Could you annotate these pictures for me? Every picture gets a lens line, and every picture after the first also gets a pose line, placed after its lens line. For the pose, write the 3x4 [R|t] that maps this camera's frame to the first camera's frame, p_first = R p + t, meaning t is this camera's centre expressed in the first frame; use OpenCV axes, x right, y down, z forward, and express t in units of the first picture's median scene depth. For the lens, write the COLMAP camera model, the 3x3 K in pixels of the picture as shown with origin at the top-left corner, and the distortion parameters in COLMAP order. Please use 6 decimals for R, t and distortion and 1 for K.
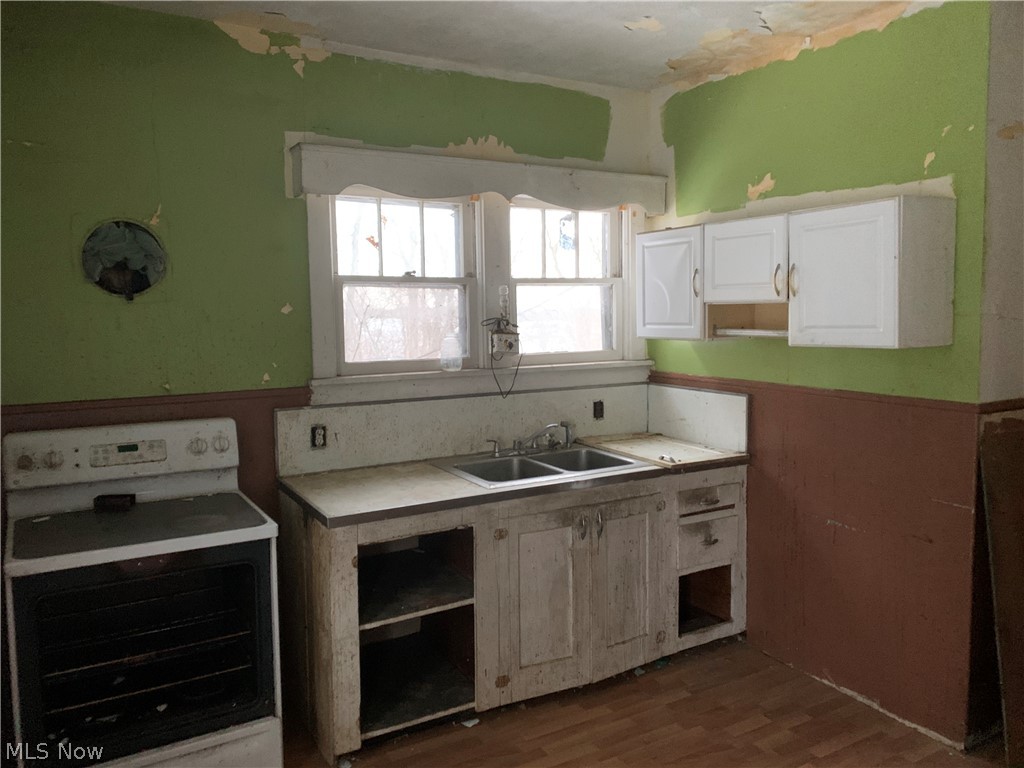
lens RADIAL K [[772.0, 0, 510.0], [0, 772.0, 381.1], [0, 0, 1]] dist [-0.004698, -0.005885]
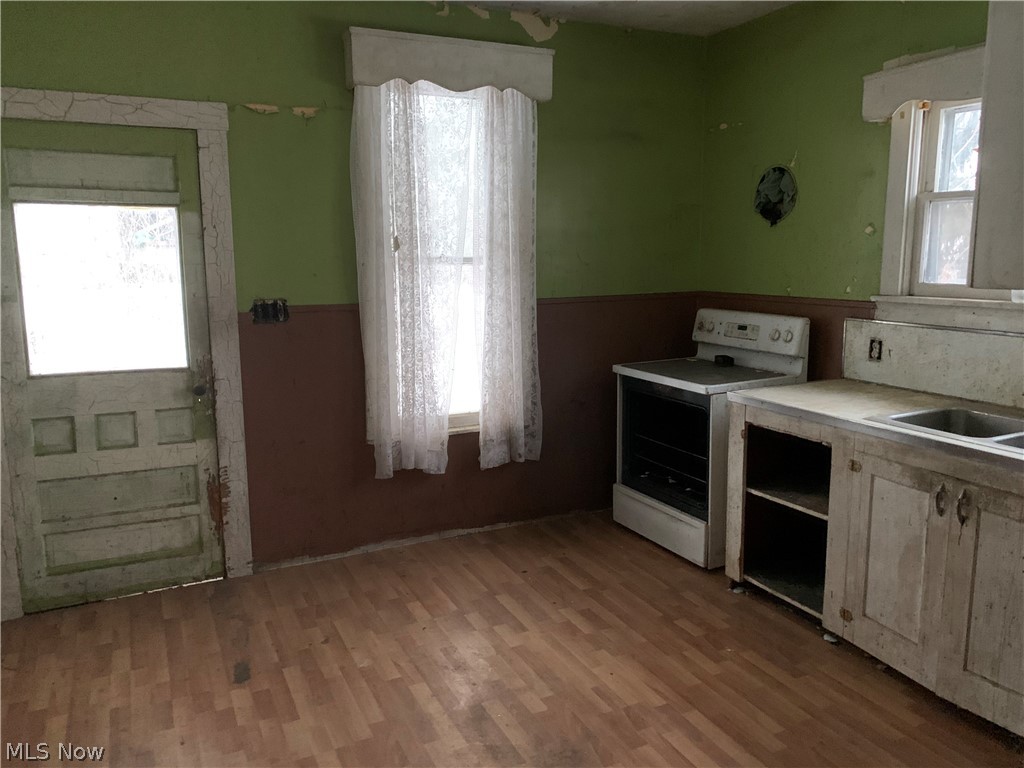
lens RADIAL K [[772.0, 0, 510.6], [0, 772.0, 382.0], [0, 0, 1]] dist [-0.004698, -0.005885]
pose [[-0.063066, 0.184775, -0.980755, 0.919649], [-0.081813, 0.978447, 0.189600, -0.050135], [0.994650, 0.092196, -0.046589, 0.594961]]
